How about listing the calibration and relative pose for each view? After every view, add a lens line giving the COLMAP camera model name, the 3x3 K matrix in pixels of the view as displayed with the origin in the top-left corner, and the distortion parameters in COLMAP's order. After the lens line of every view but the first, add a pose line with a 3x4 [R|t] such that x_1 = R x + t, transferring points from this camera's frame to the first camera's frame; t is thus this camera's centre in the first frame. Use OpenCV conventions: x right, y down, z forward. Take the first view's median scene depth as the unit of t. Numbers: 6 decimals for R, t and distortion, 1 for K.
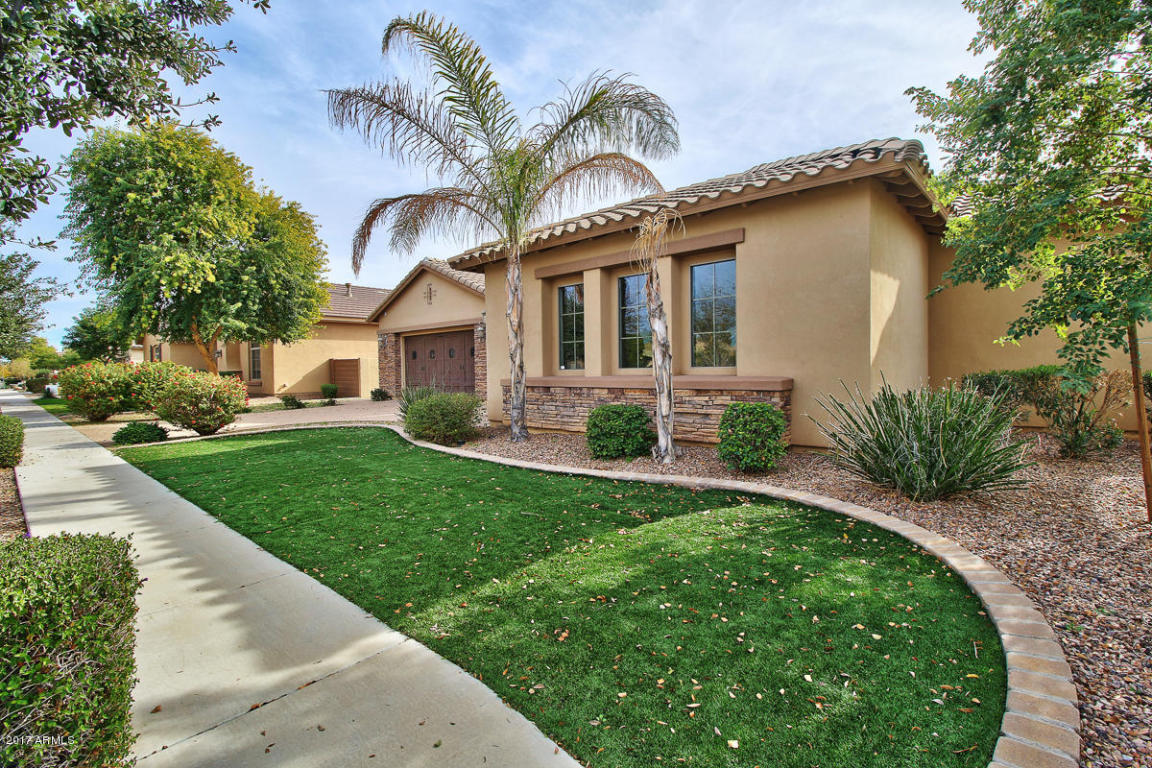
lens RADIAL K [[540.0, 0, 579.1], [0, 540.0, 379.7], [0, 0, 1]] dist [-0.003481, -0.000466]
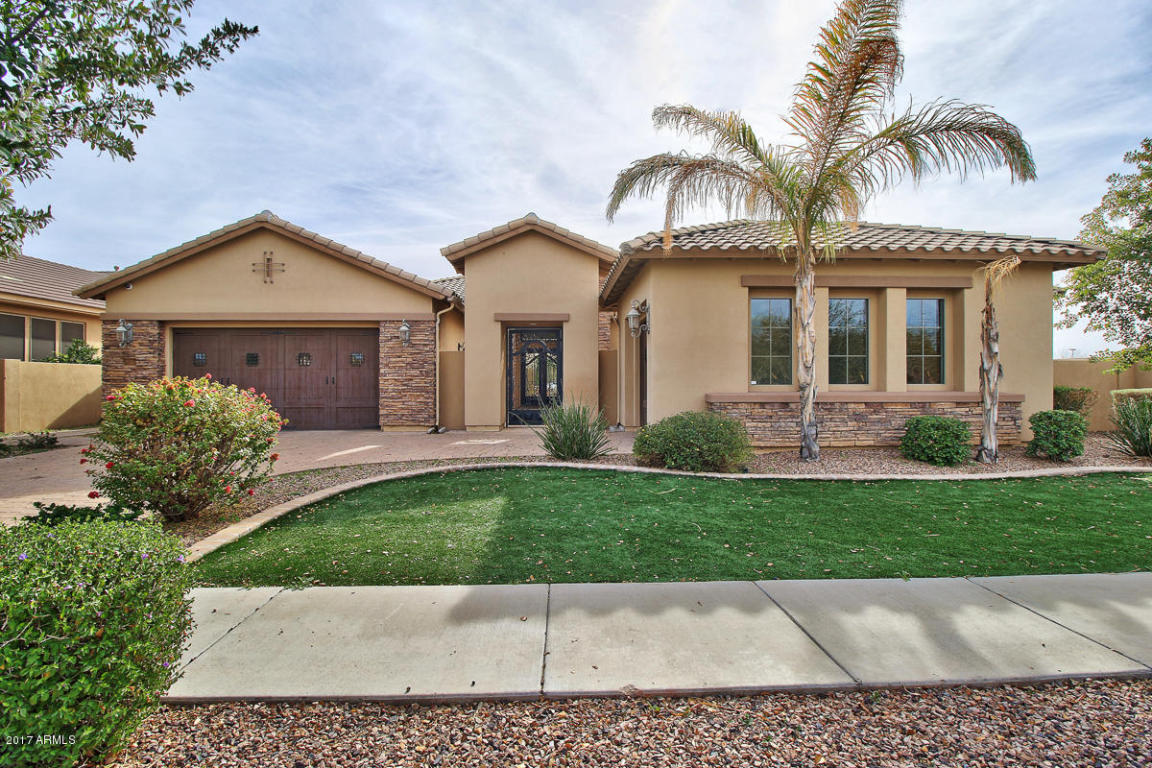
lens RADIAL K [[540.0, 0, 579.1], [0, 540.0, 379.7], [0, 0, 1]] dist [-0.003481, -0.000466]
pose [[0.725004, 0.019549, 0.688467, -1.010938], [0.005129, 0.999416, -0.033780, 0.004027], [-0.688725, 0.028022, 0.724481, 0.603886]]
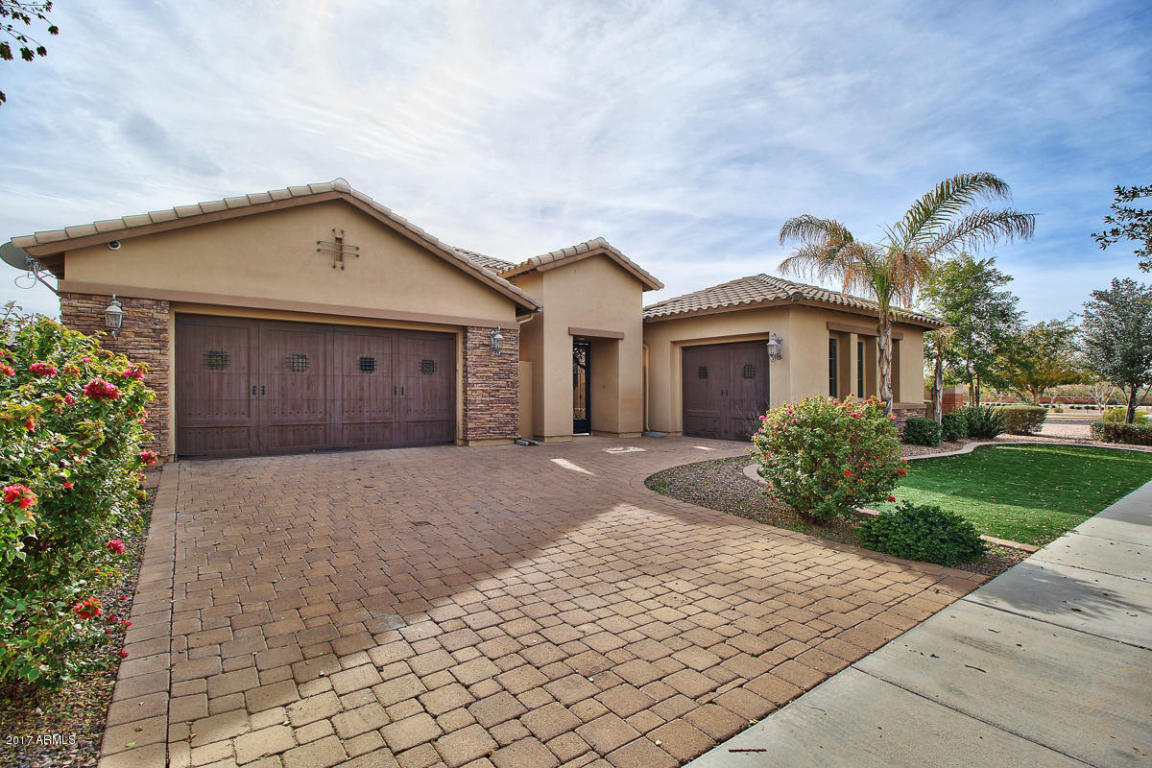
lens RADIAL K [[540.0, 0, 579.1], [0, 540.0, 379.7], [0, 0, 1]] dist [-0.003481, -0.000466]
pose [[0.212778, 0.037370, 0.976386, -1.649006], [0.008146, 0.999166, -0.040017, -0.018690], [-0.977067, 0.016468, 0.212297, 1.482377]]
